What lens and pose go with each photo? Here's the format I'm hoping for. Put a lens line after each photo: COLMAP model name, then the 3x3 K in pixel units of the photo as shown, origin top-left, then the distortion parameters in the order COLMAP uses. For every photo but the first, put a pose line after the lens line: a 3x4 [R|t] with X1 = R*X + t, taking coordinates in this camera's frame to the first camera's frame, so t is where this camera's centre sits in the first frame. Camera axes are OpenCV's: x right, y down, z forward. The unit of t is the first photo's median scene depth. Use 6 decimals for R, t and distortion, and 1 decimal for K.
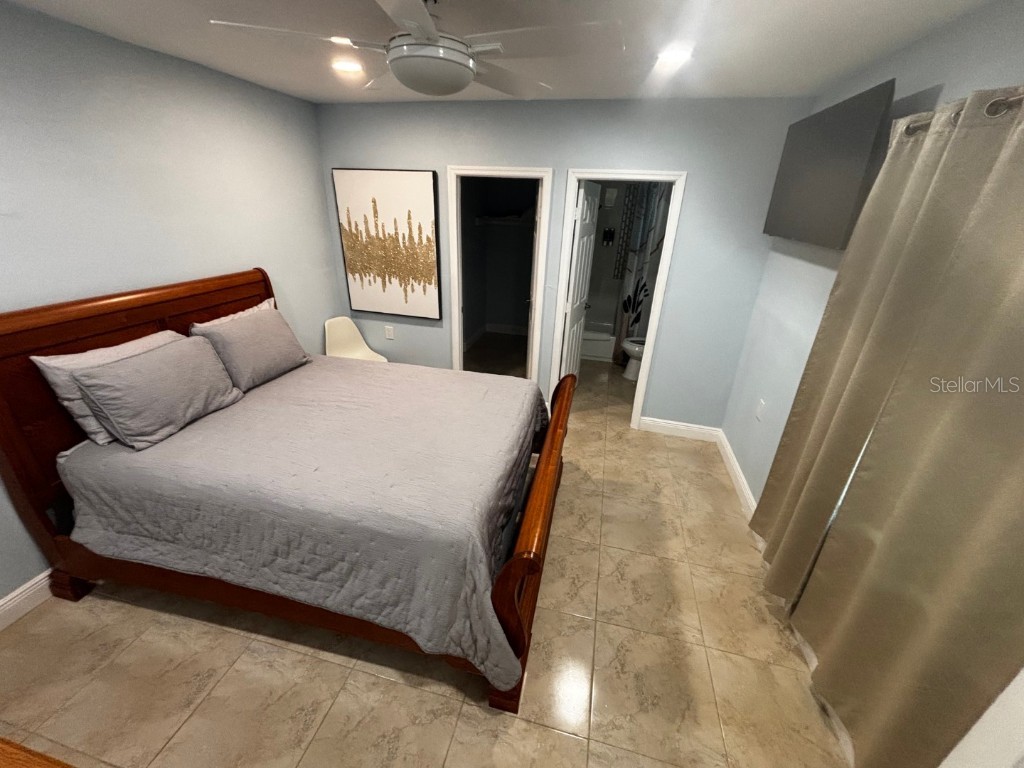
lens RADIAL K [[416.2, 0, 512.0], [0, 416.2, 384.0], [0, 0, 1]] dist [0.001750, 0.000811]
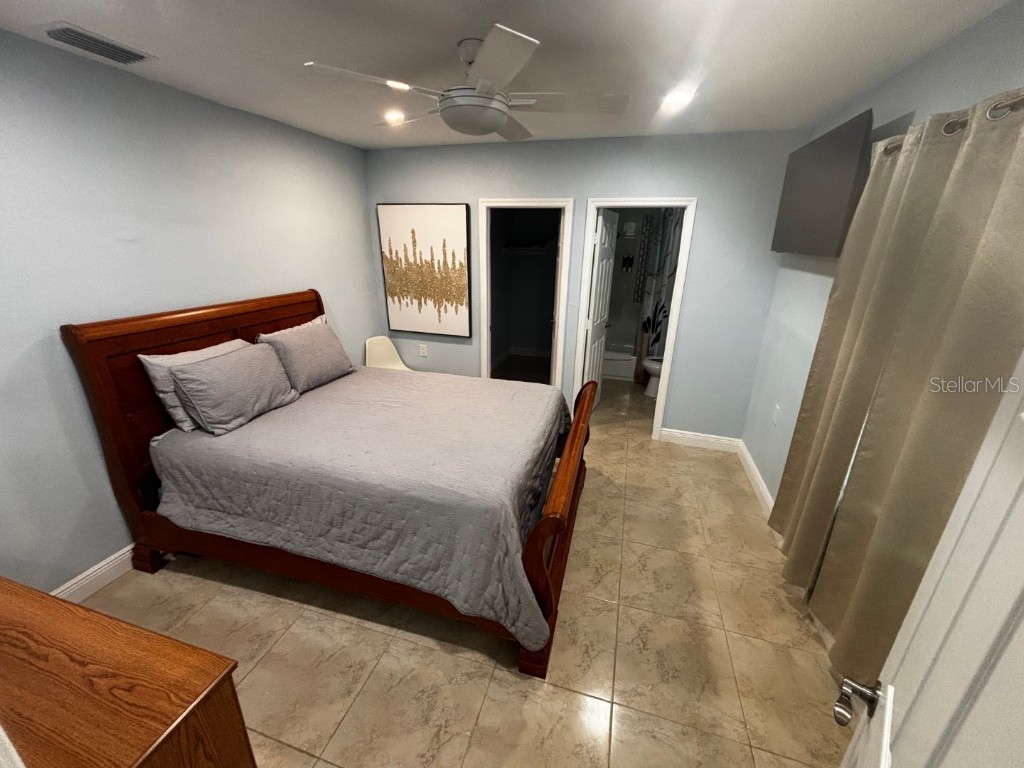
lens RADIAL K [[416.2, 0, 512.0], [0, 416.2, 384.0], [0, 0, 1]] dist [0.001750, 0.000811]
pose [[0.998526, -0.001572, -0.054258, -0.010767], [-0.002739, 0.996848, -0.079284, 0.095843], [0.054211, 0.079316, 0.995374, -0.111457]]
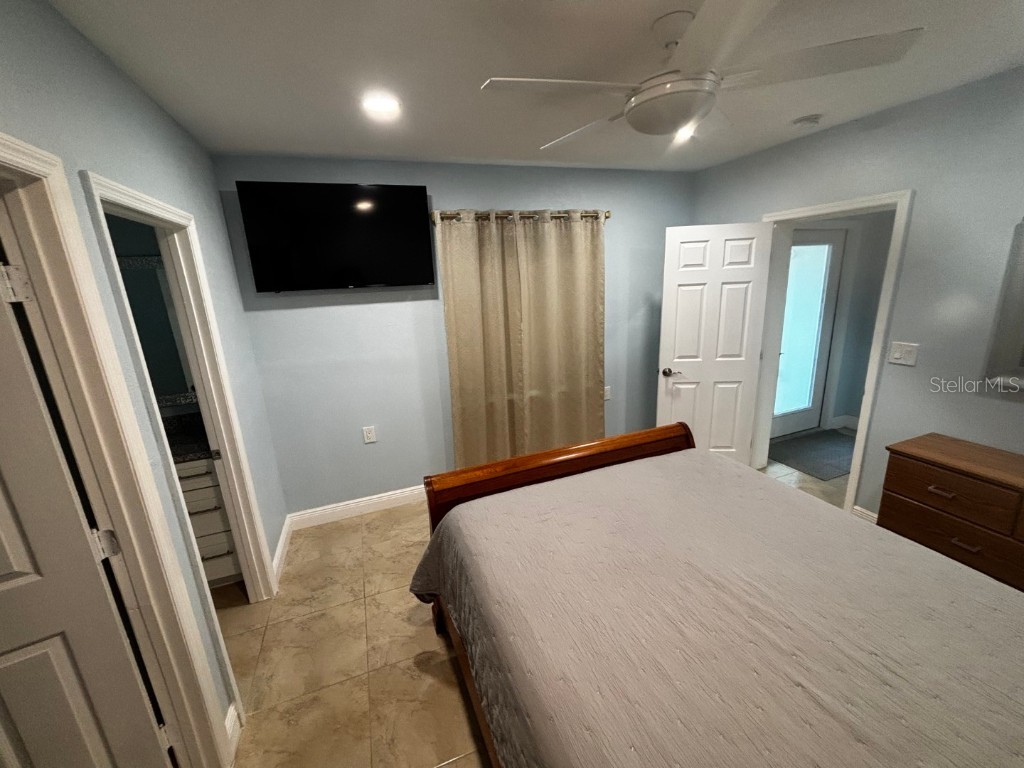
lens RADIAL K [[416.2, 0, 512.0], [0, 416.2, 384.0], [0, 0, 1]] dist [0.001750, 0.000811]
pose [[-0.557229, -0.224353, 0.799476, -0.663829], [0.359833, 0.802466, 0.475993, -0.616248], [-0.748342, 0.552914, -0.366428, 1.462894]]
